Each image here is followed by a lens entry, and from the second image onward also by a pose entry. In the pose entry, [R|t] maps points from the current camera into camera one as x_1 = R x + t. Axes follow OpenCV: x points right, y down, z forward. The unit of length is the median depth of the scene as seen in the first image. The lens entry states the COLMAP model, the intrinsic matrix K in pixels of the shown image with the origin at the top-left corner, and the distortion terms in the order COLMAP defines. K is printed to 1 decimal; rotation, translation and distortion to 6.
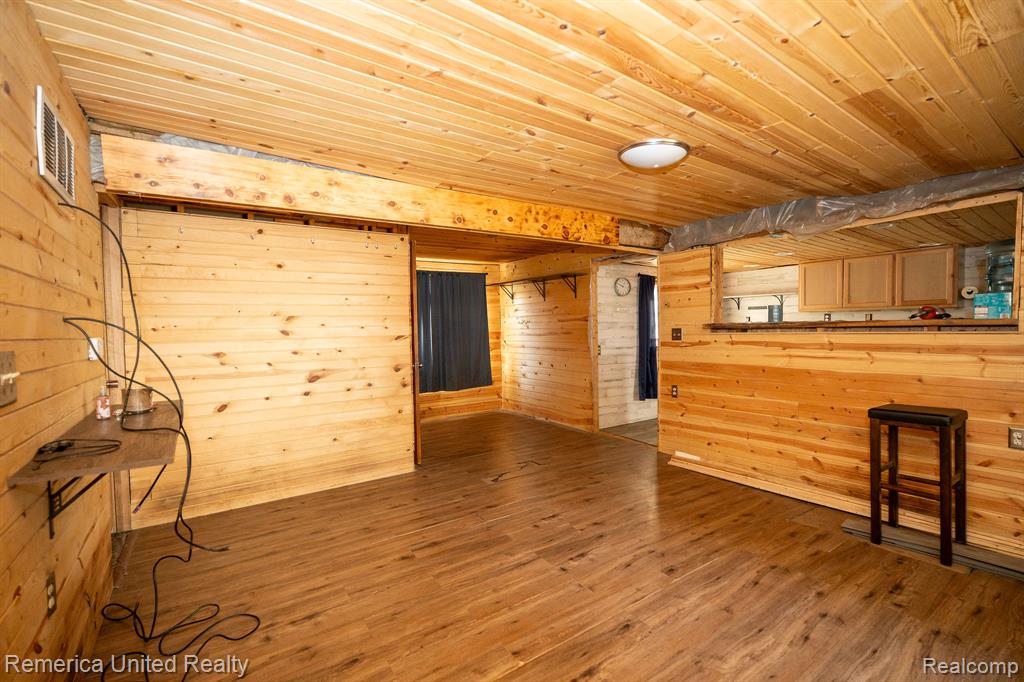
lens RADIAL K [[448.9, 0, 510.2], [0, 448.9, 341.6], [0, 0, 1]] dist [-0.007651, 0.001412]
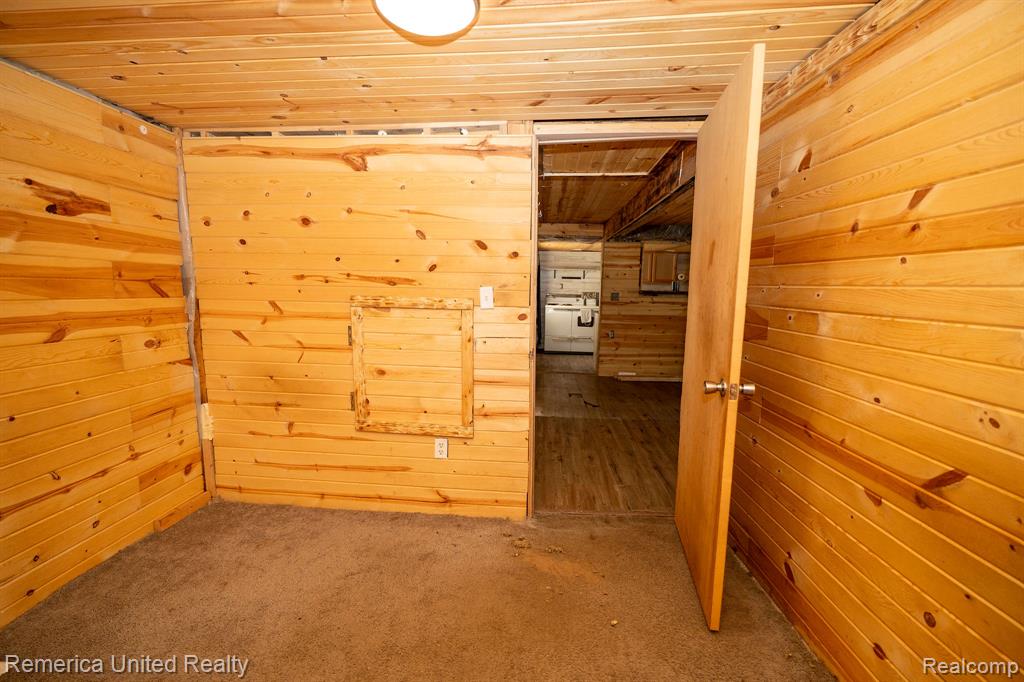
lens RADIAL K [[448.9, 0, 512.9], [0, 448.9, 337.9], [0, 0, 1]] dist [-0.007651, 0.001412]
pose [[0.616838, -0.062829, 0.784578, -1.312925], [-0.004778, 0.996492, 0.083555, -0.002944], [-0.787075, -0.055289, 0.614374, 0.413882]]
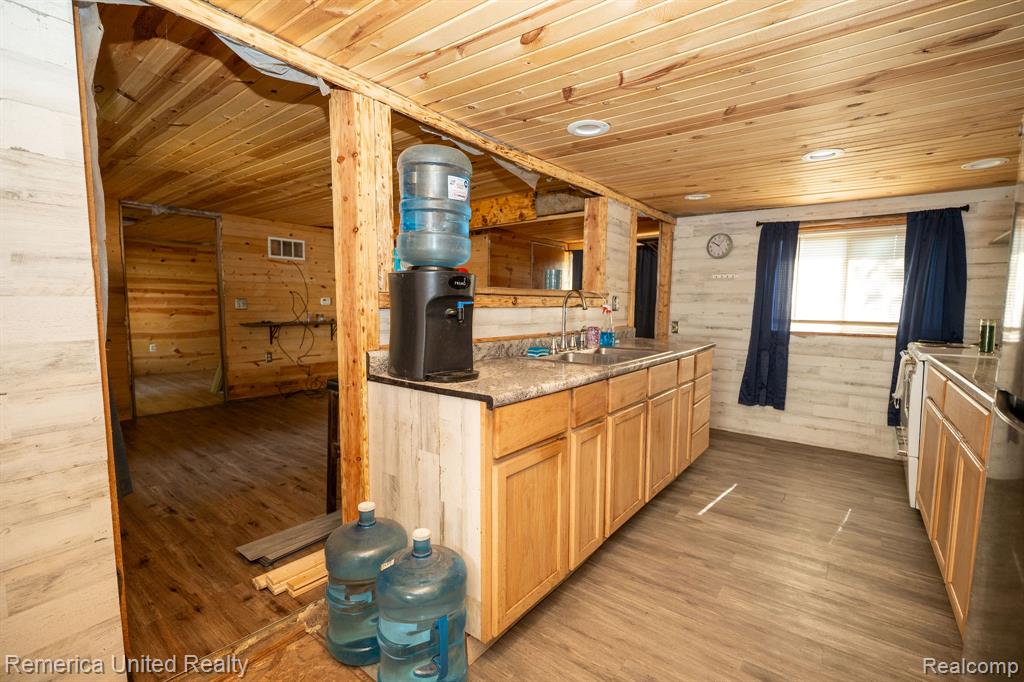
lens RADIAL K [[448.9, 0, 511.4], [0, 448.9, 341.3], [0, 0, 1]] dist [-0.007651, 0.001412]
pose [[0.299739, 0.098686, -0.948903, 1.408779], [-0.044186, 0.995004, 0.089523, -0.025404], [0.952998, 0.015094, 0.302602, 0.725742]]
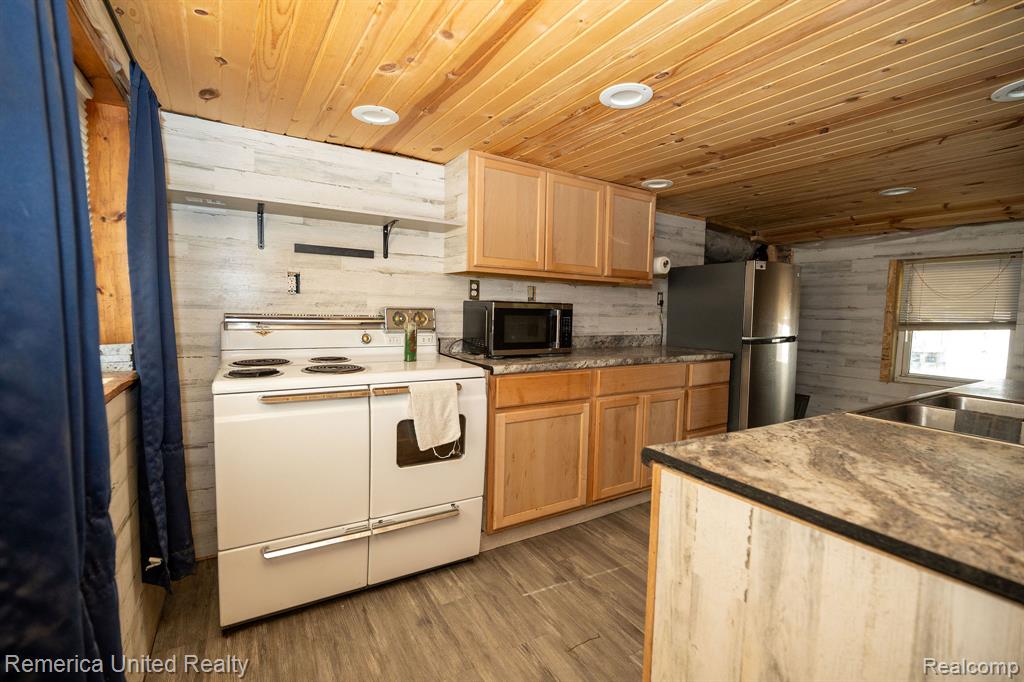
lens RADIAL K [[448.9, 0, 513.2], [0, 448.9, 340.4], [0, 0, 1]] dist [-0.007651, 0.001412]
pose [[0.049537, -0.054274, 0.997297, 0.348550], [0.008428, 0.998510, 0.053921, -0.037270], [-0.998737, 0.005734, 0.049921, 1.499722]]
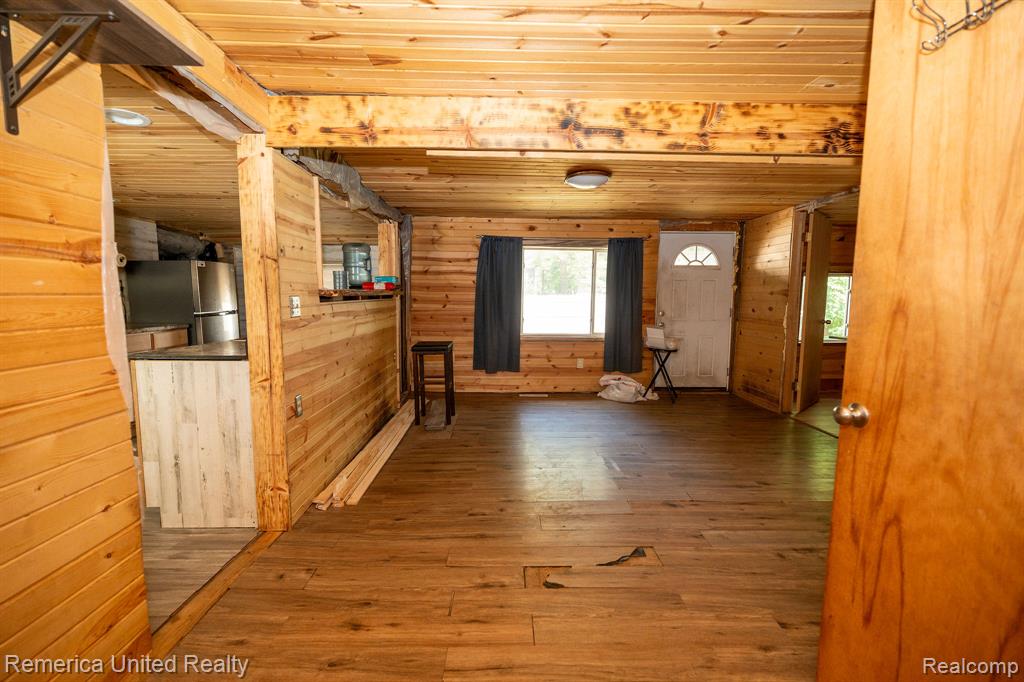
lens RADIAL K [[448.9, 0, 512.0], [0, 448.9, 342.1], [0, 0, 1]] dist [-0.007651, 0.001412]
pose [[-0.834662, -0.047703, 0.548693, -0.219545], [0.023372, 0.992277, 0.121821, -0.043151], [-0.550266, 0.114503, -0.827101, 1.663888]]
